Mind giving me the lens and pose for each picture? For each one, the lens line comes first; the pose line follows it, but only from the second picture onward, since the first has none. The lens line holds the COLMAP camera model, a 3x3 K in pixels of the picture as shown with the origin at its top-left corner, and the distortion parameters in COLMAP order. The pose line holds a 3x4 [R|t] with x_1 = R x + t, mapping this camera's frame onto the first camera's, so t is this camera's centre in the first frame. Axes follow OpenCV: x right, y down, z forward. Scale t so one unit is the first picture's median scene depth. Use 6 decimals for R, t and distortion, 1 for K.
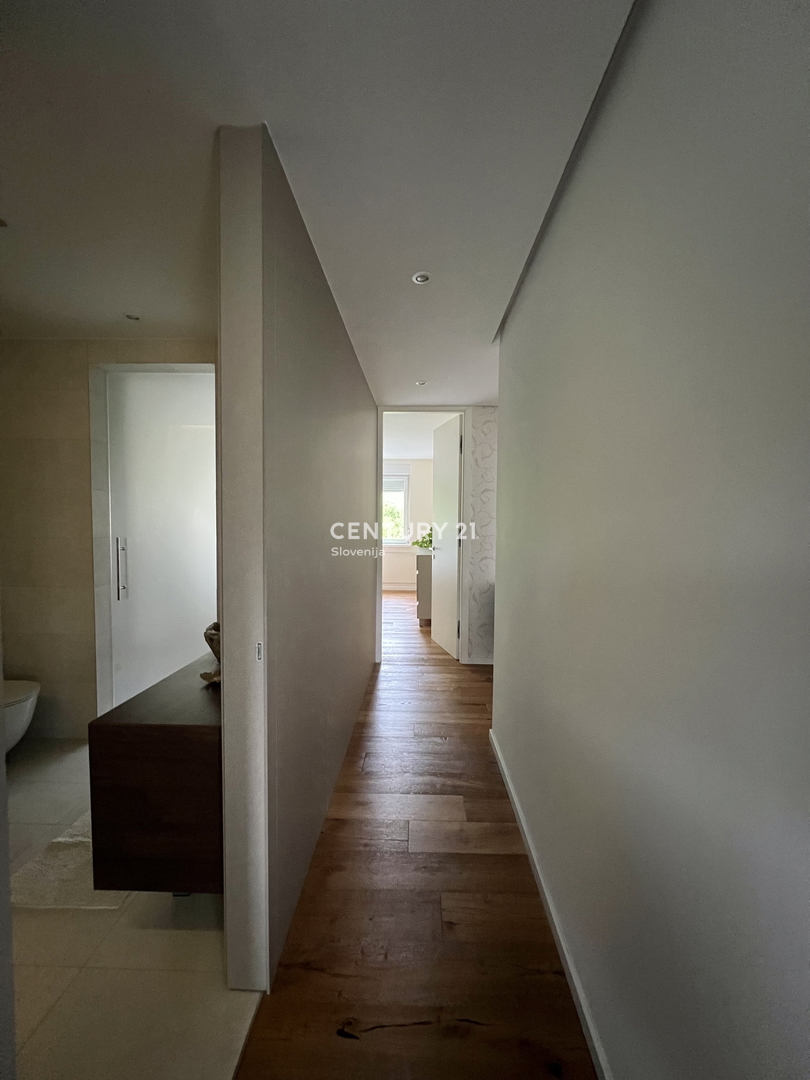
lens RADIAL K [[428.4, 0, 405.5], [0, 428.4, 540.2], [0, 0, 1]] dist [0.001108, 0.000212]
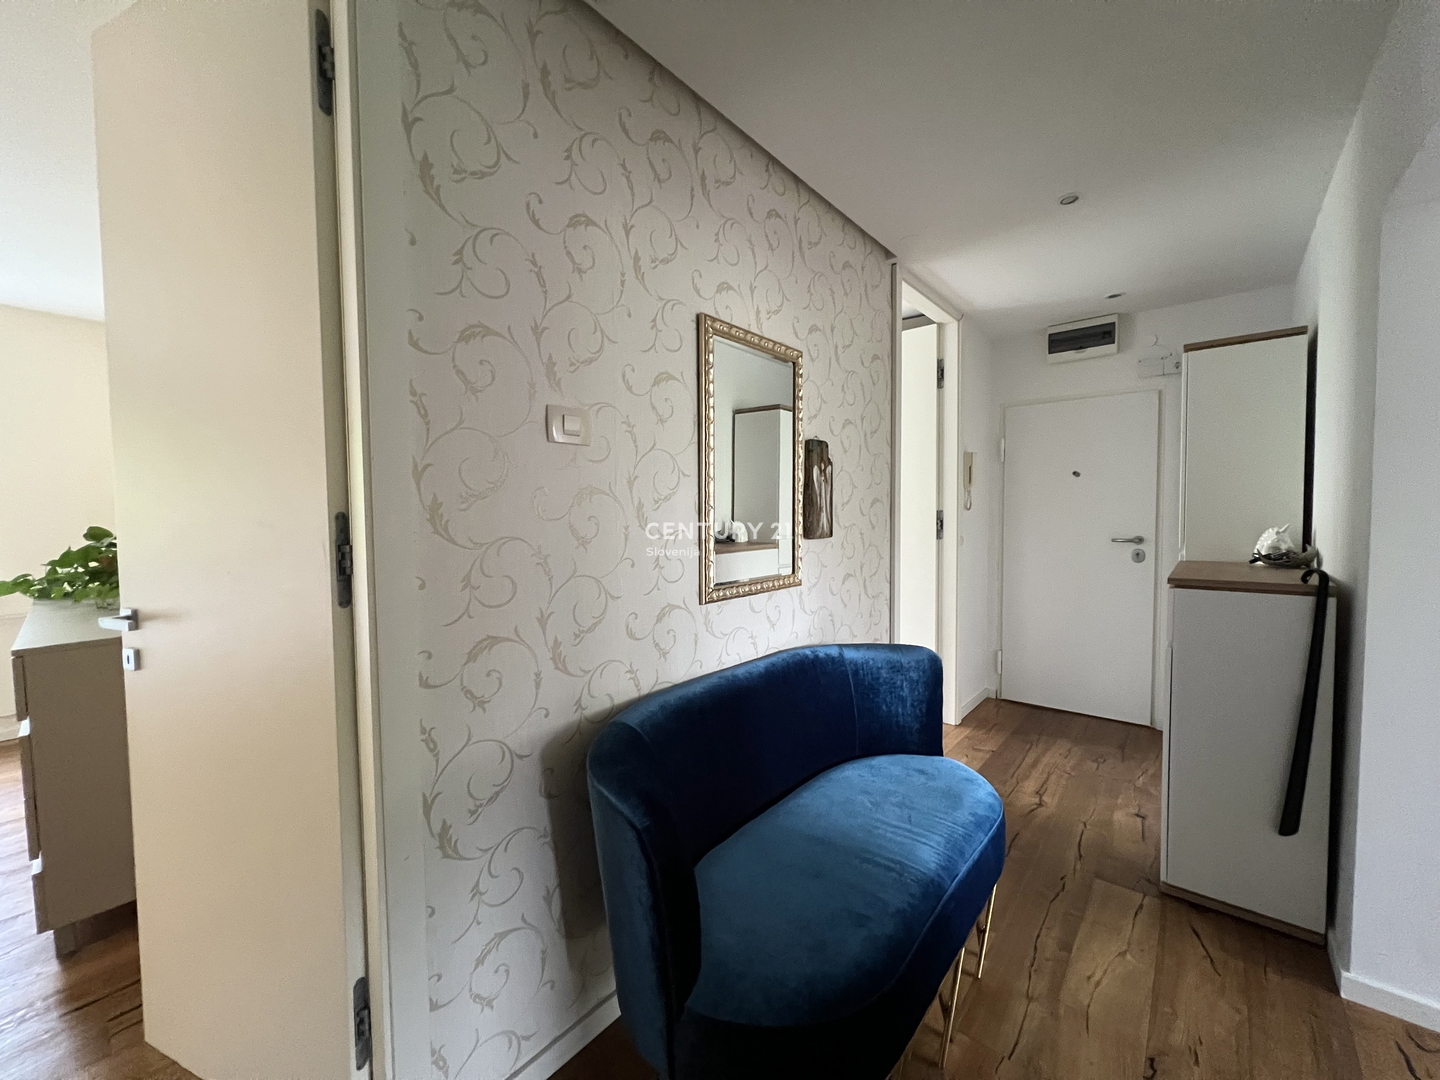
lens RADIAL K [[571.2, 0, 726.7], [0, 571.2, 539.6], [0, 0, 1]] dist [0.001108, 0.000212]
pose [[0.616961, -0.049880, 0.785412, 0.027294], [0.053526, 0.998338, 0.021357, -0.009481], [-0.785172, 0.028863, 0.618605, 0.593500]]
